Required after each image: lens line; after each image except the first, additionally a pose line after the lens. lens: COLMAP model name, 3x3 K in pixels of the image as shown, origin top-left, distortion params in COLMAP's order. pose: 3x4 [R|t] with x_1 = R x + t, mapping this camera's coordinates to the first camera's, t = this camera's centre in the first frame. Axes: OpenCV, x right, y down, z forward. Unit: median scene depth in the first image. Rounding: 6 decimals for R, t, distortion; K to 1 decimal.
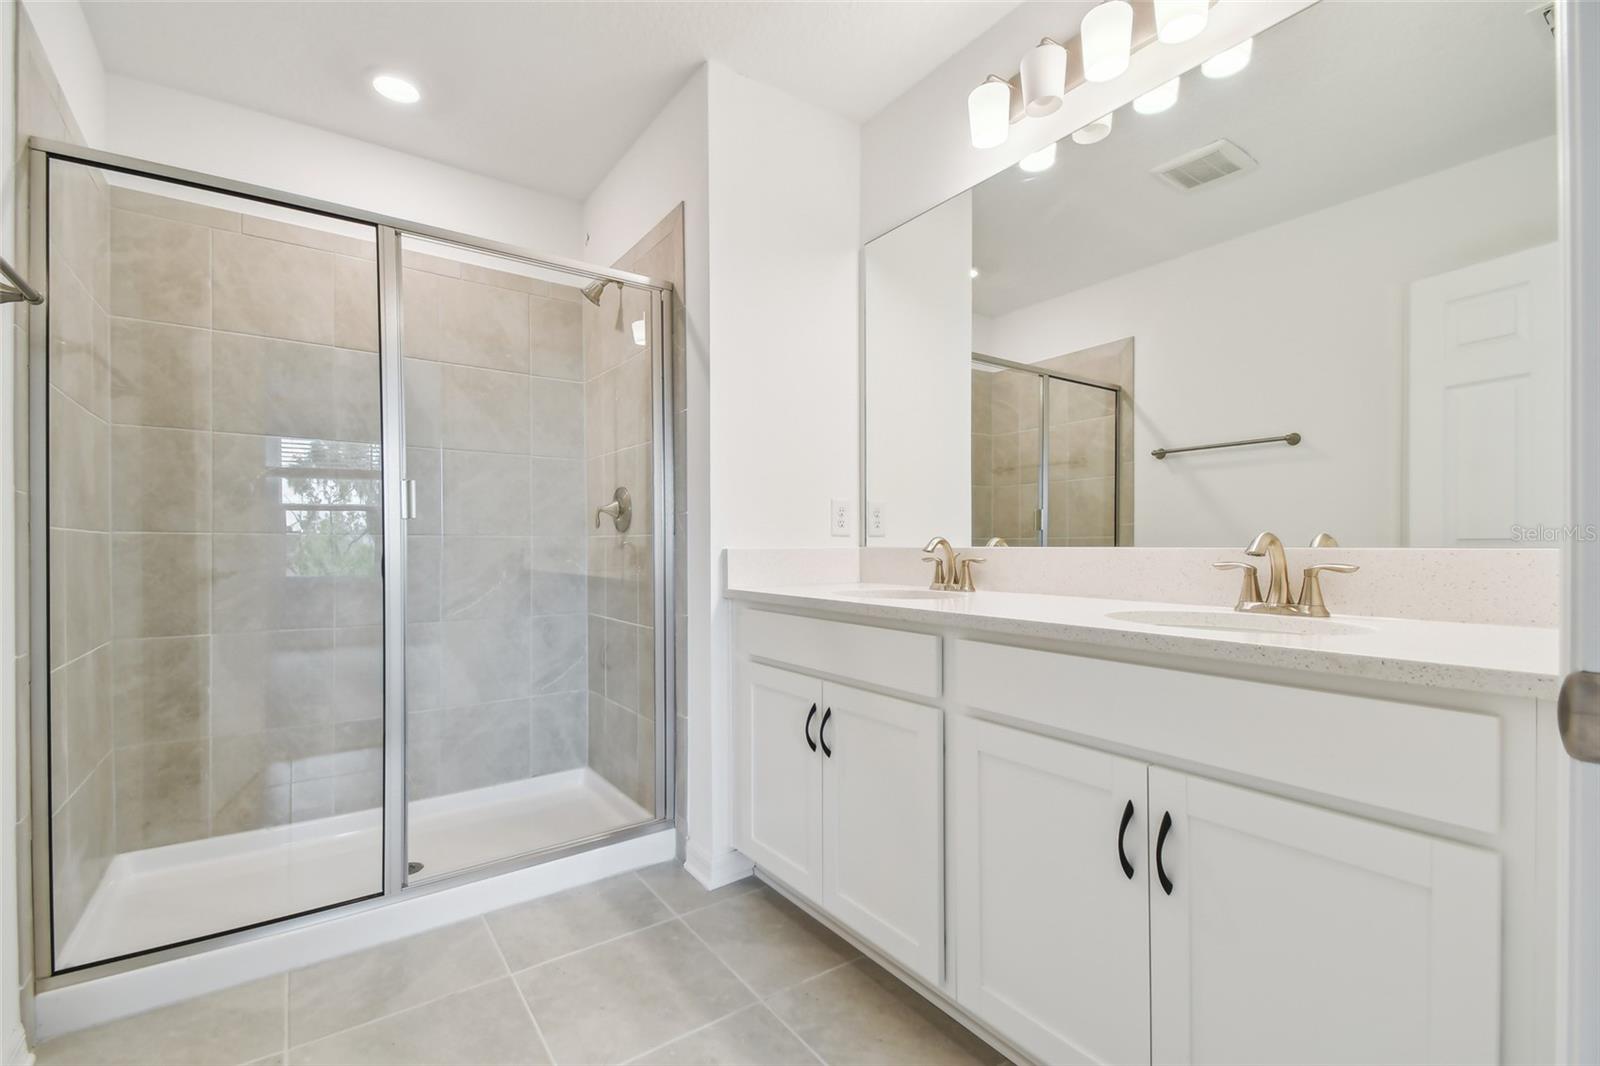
lens RADIAL K [[745.0, 0, 784.2], [0, 745.0, 545.9], [0, 0, 1]] dist [0.014655, -0.001022]
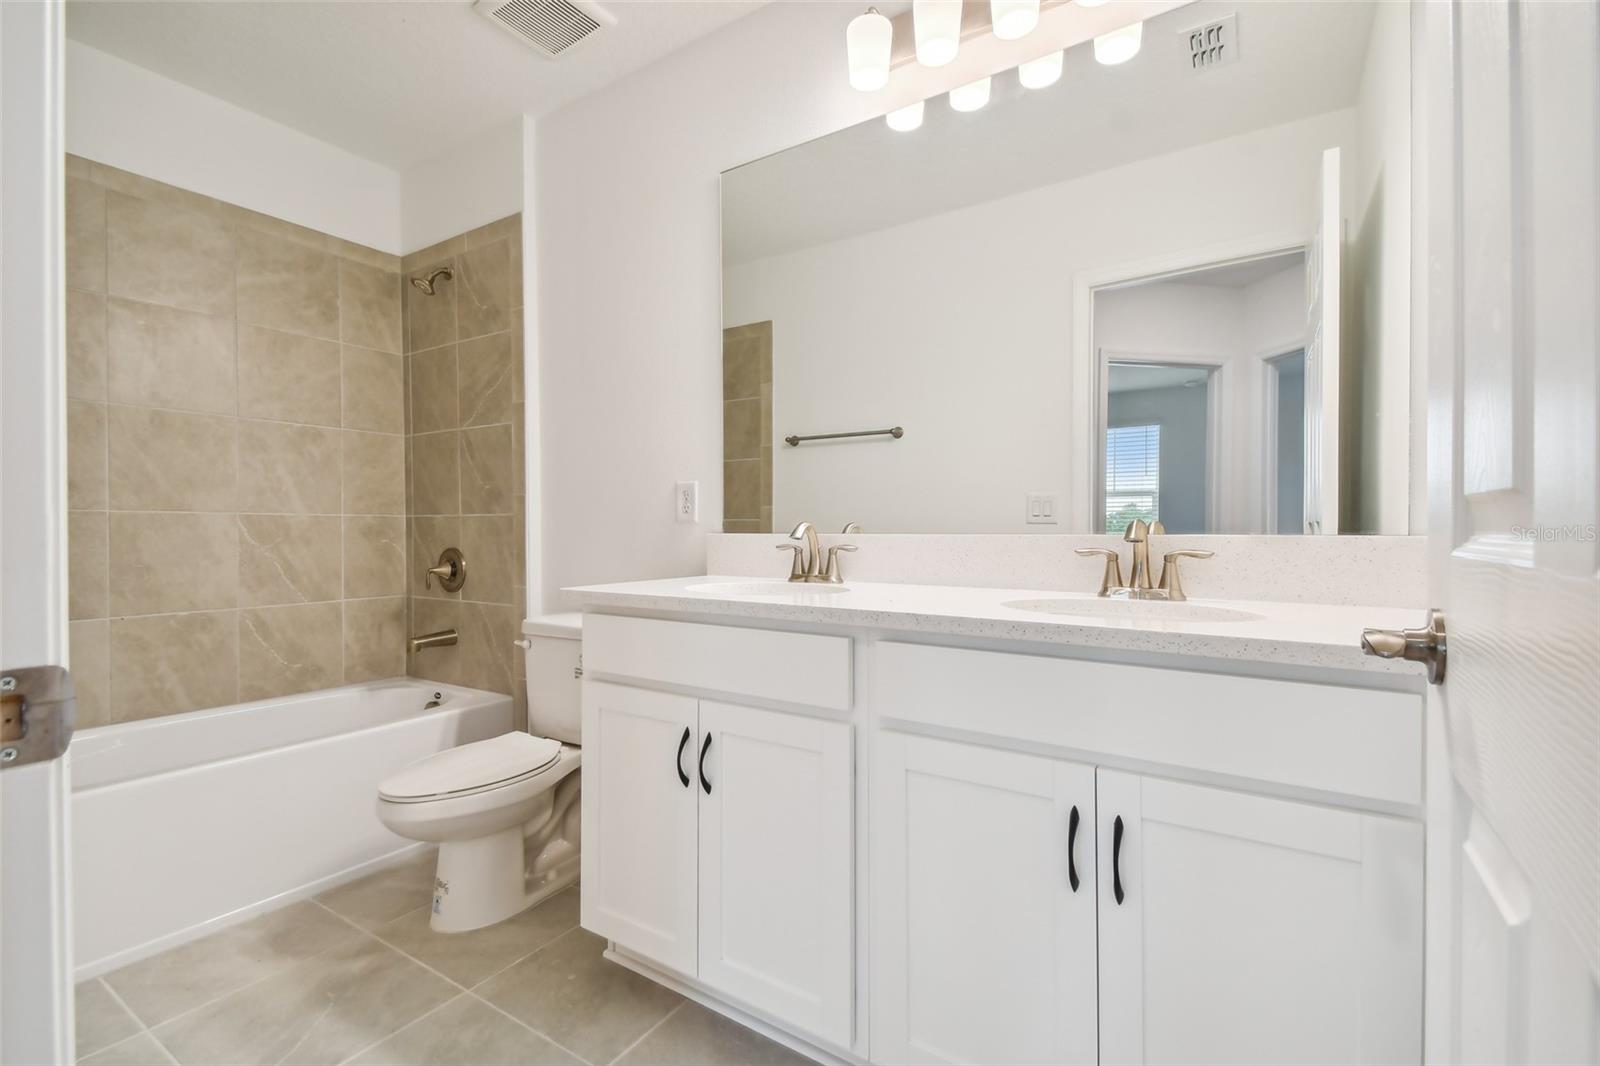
lens RADIAL K [[716.3, 0, 793.2], [0, 716.3, 540.4], [0, 0, 1]] dist [0.028318, -0.000048]
pose [[0.920558, -0.004352, 0.390581, -0.175137], [0.000660, 0.999954, 0.009586, 0.000588], [-0.390604, -0.008567, 0.920519, 0.268778]]
